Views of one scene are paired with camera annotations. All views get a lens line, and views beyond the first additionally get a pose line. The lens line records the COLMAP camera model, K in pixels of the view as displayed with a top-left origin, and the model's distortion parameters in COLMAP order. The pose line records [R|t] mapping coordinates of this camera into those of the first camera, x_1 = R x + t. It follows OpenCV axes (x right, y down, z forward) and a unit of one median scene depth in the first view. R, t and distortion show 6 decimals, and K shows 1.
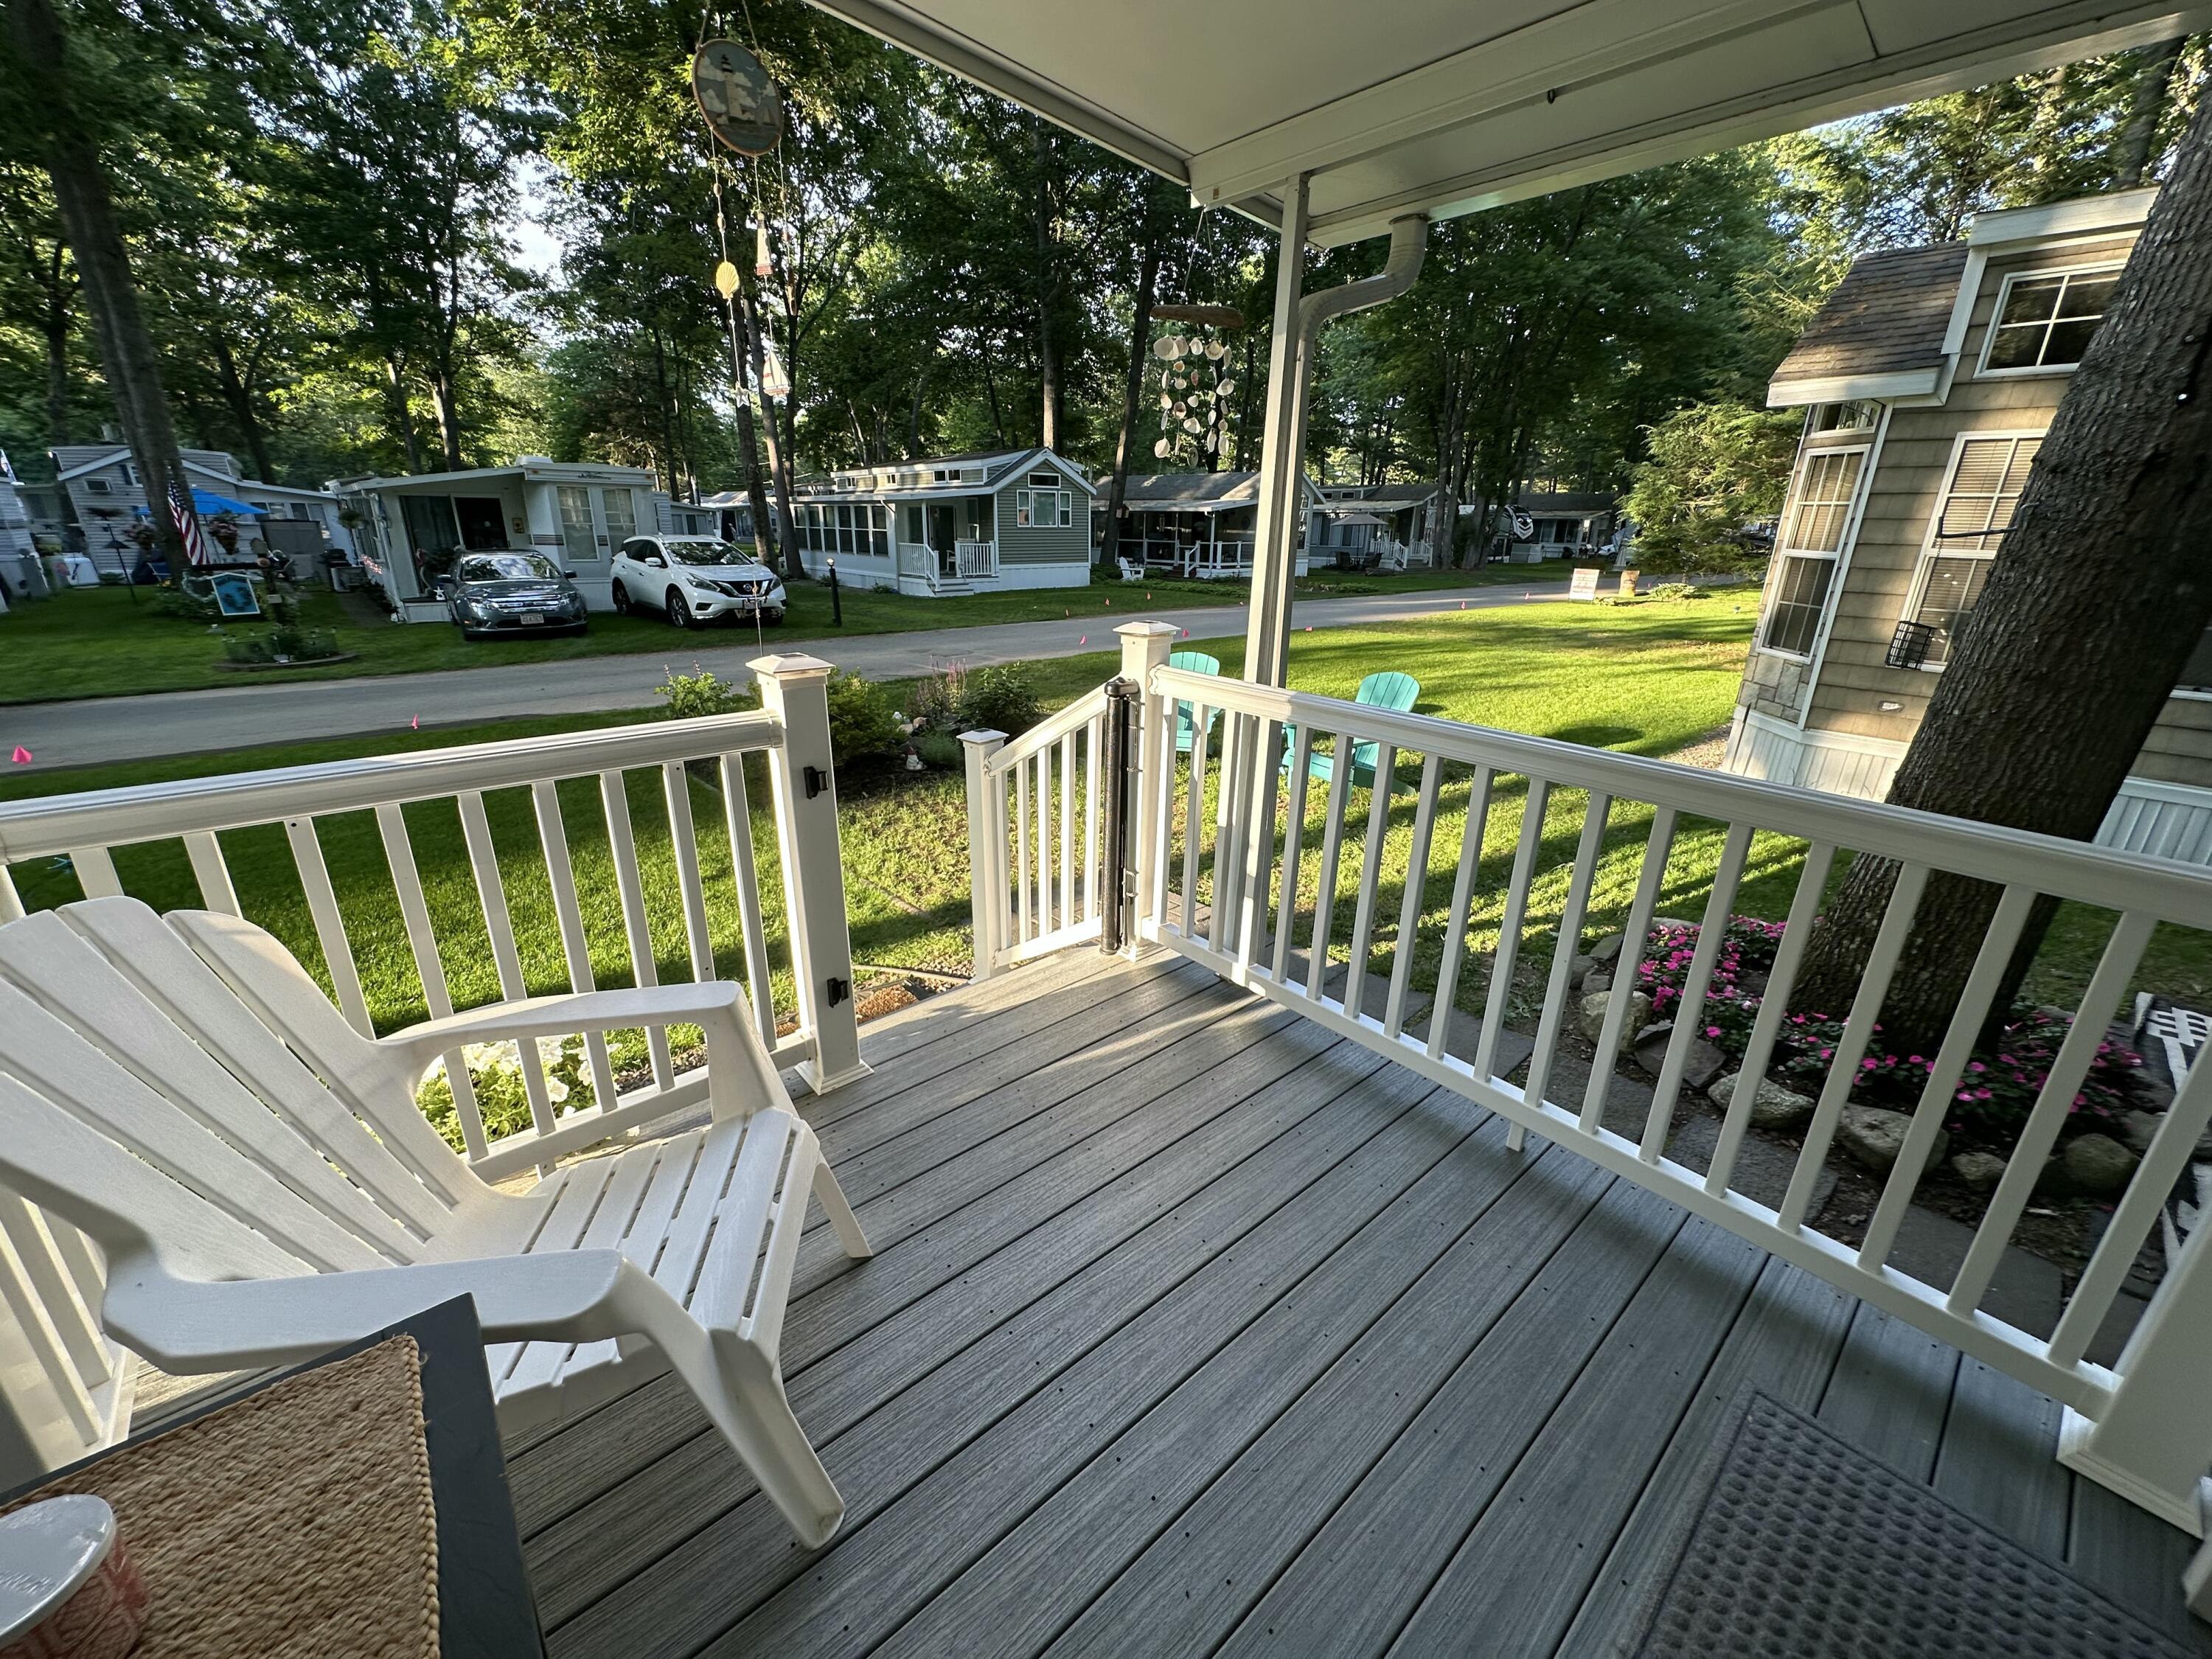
lens RADIAL K [[882.3, 0, 1112.0], [0, 882.3, 821.9], [0, 0, 1]] dist [-0.003026, 0.000559]
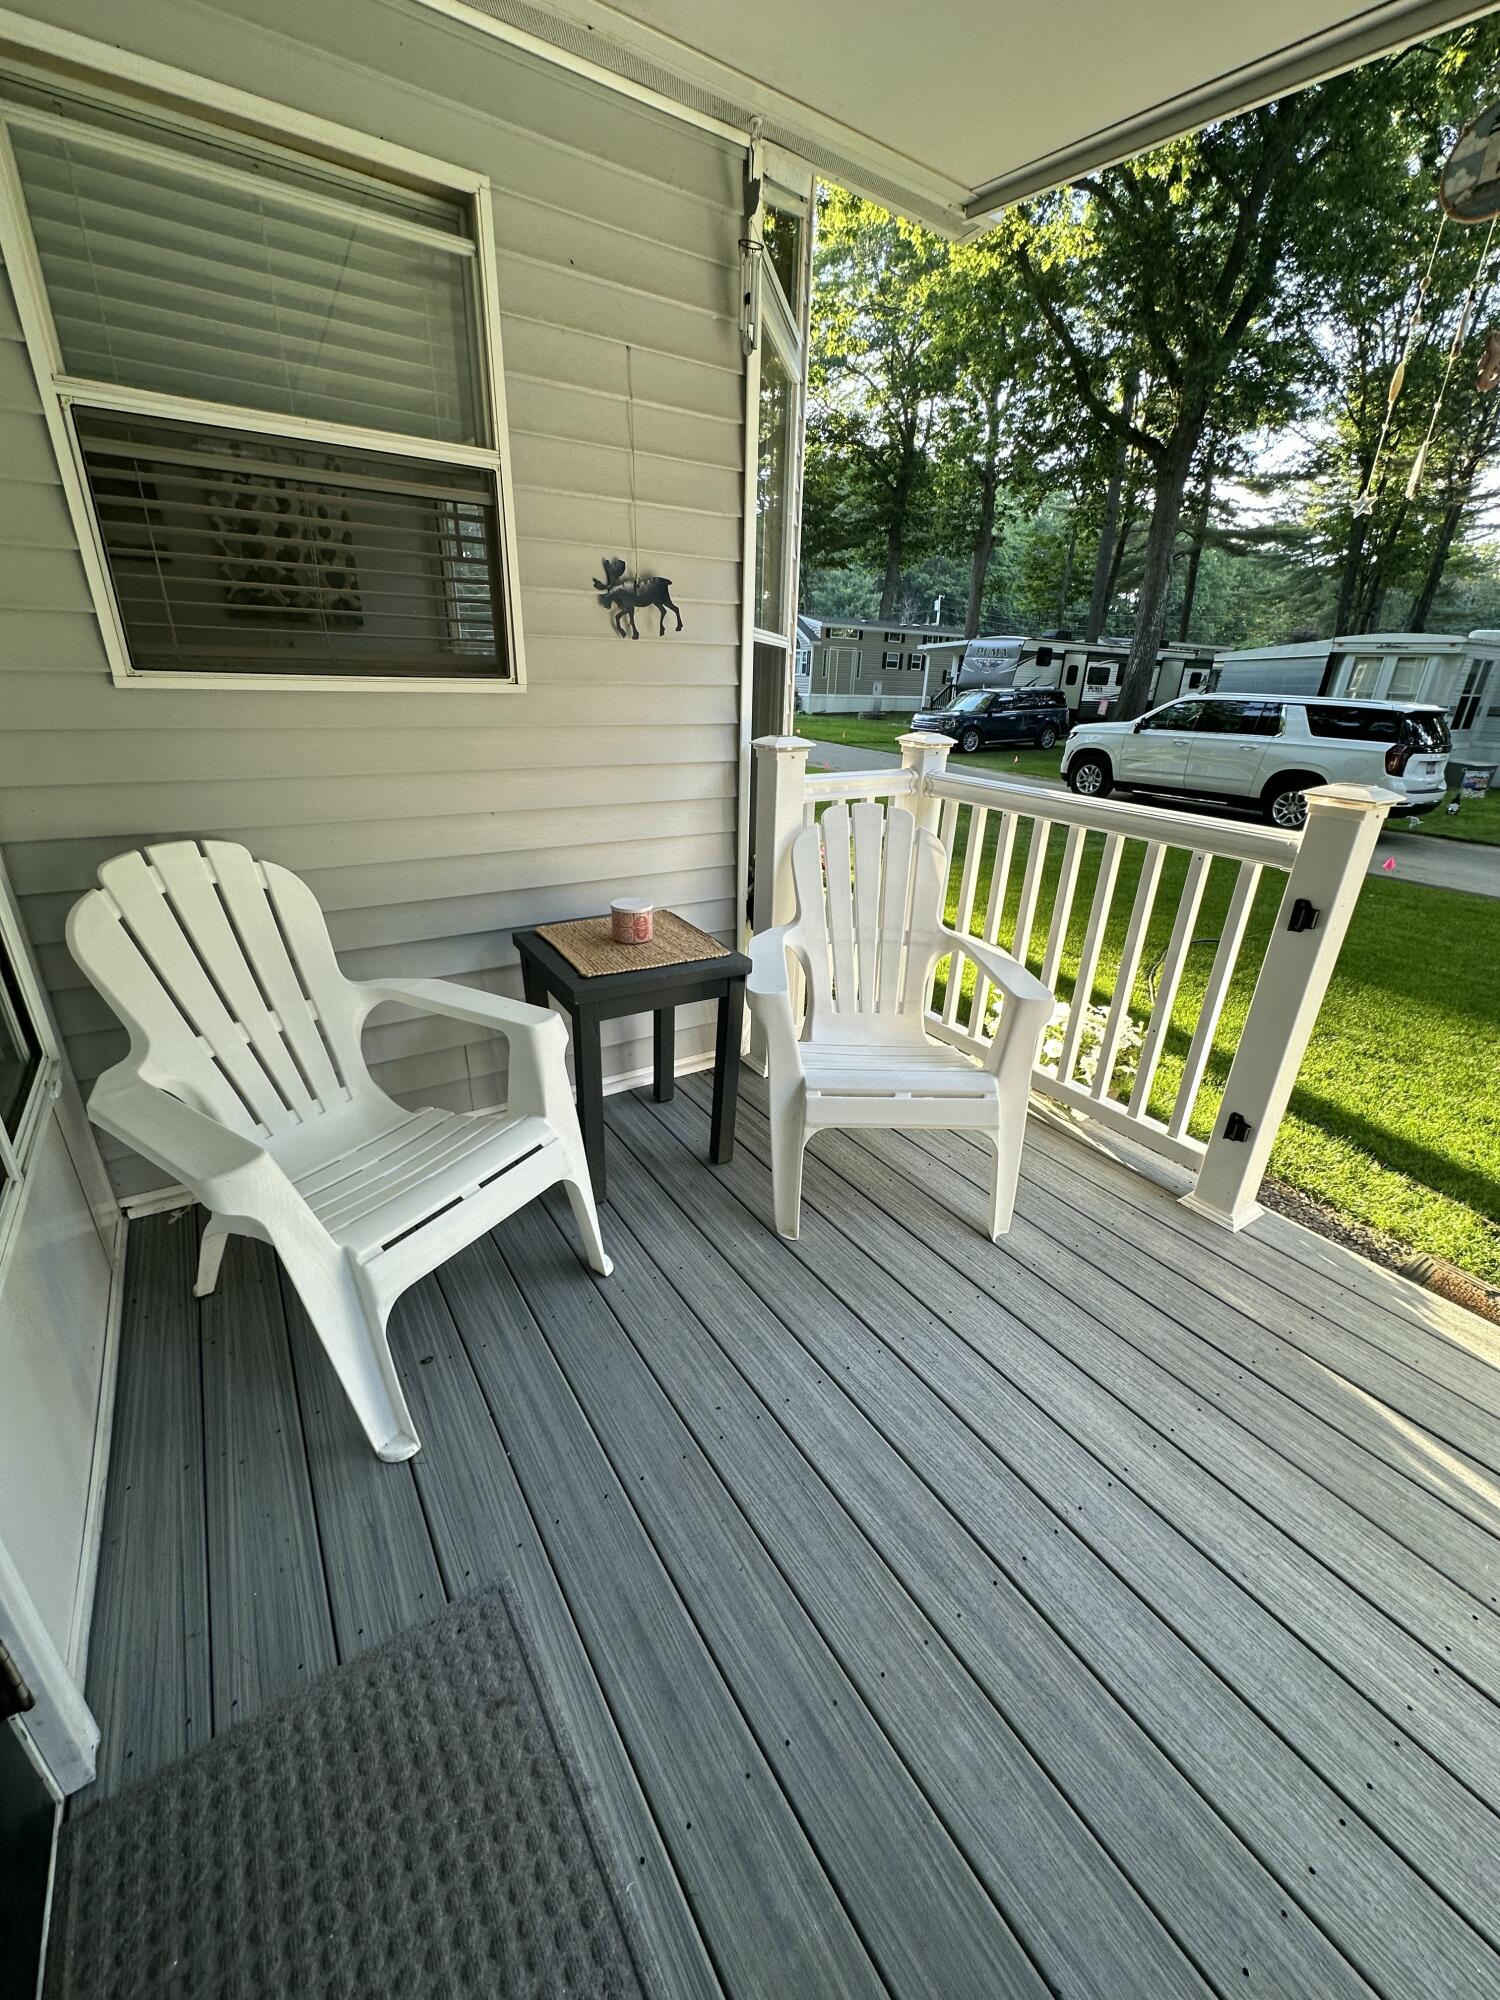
lens RADIAL K [[797.7, 0, 755.8], [0, 797.7, 1005.5], [0, 0, 1]] dist [-0.003026, 0.000559]
pose [[-0.133887, 0.375611, -0.917055, 0.782754], [-0.356179, 0.845312, 0.398227, -0.130895], [0.924776, 0.379953, 0.020609, 0.635262]]
